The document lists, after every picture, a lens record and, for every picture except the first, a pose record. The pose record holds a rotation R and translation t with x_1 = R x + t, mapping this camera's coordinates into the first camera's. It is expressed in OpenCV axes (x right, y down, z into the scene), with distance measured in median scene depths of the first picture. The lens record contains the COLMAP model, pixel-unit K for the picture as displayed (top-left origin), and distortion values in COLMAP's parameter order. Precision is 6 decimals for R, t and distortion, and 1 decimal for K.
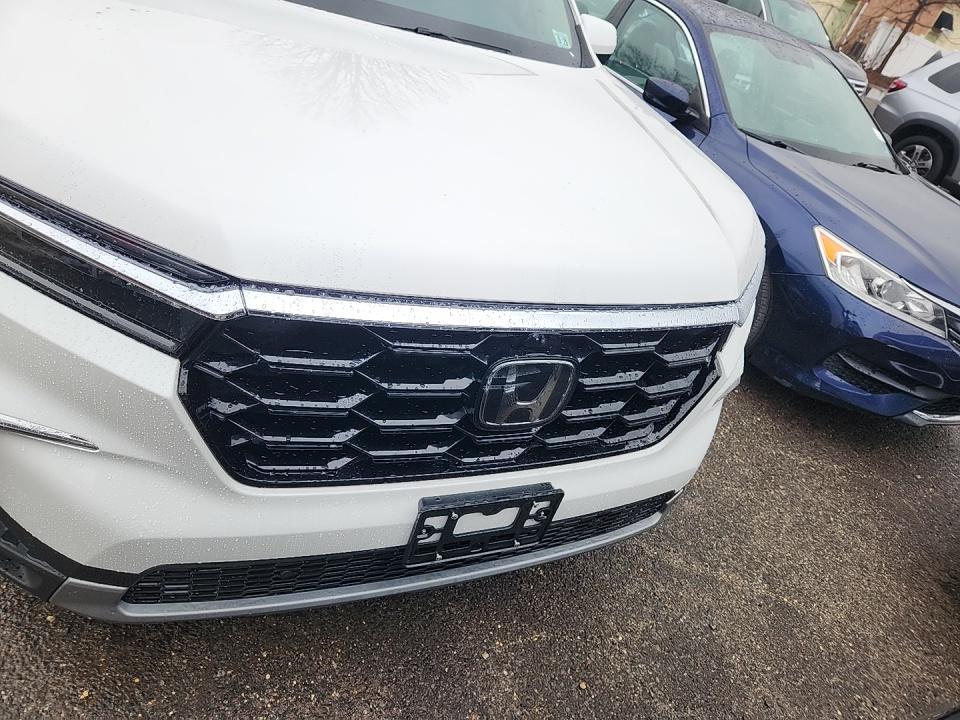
lens RADIAL K [[646.4, 0, 480.0], [0, 646.4, 360.0], [0, 0, 1]] dist [0.060376, -0.053280]
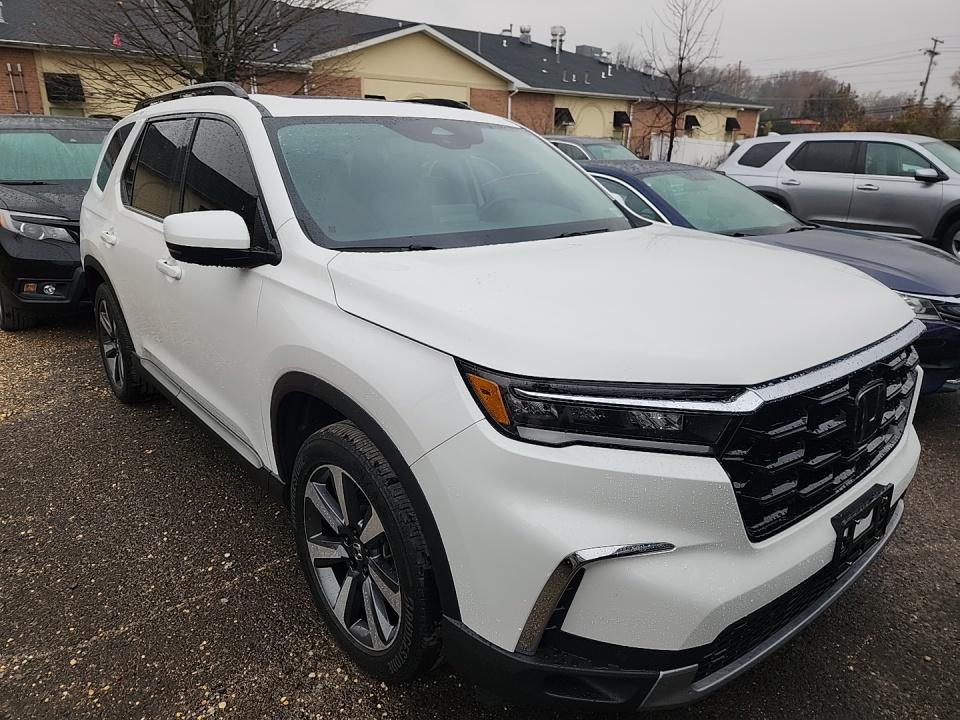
lens RADIAL K [[646.4, 0, 480.0], [0, 646.4, 360.0], [0, 0, 1]] dist [0.060376, -0.053280]
pose [[0.919134, -0.347373, 0.185807, -0.819340], [0.383164, 0.897883, -0.216777, -0.058880], [-0.091531, 0.270441, 0.958376, -0.291859]]
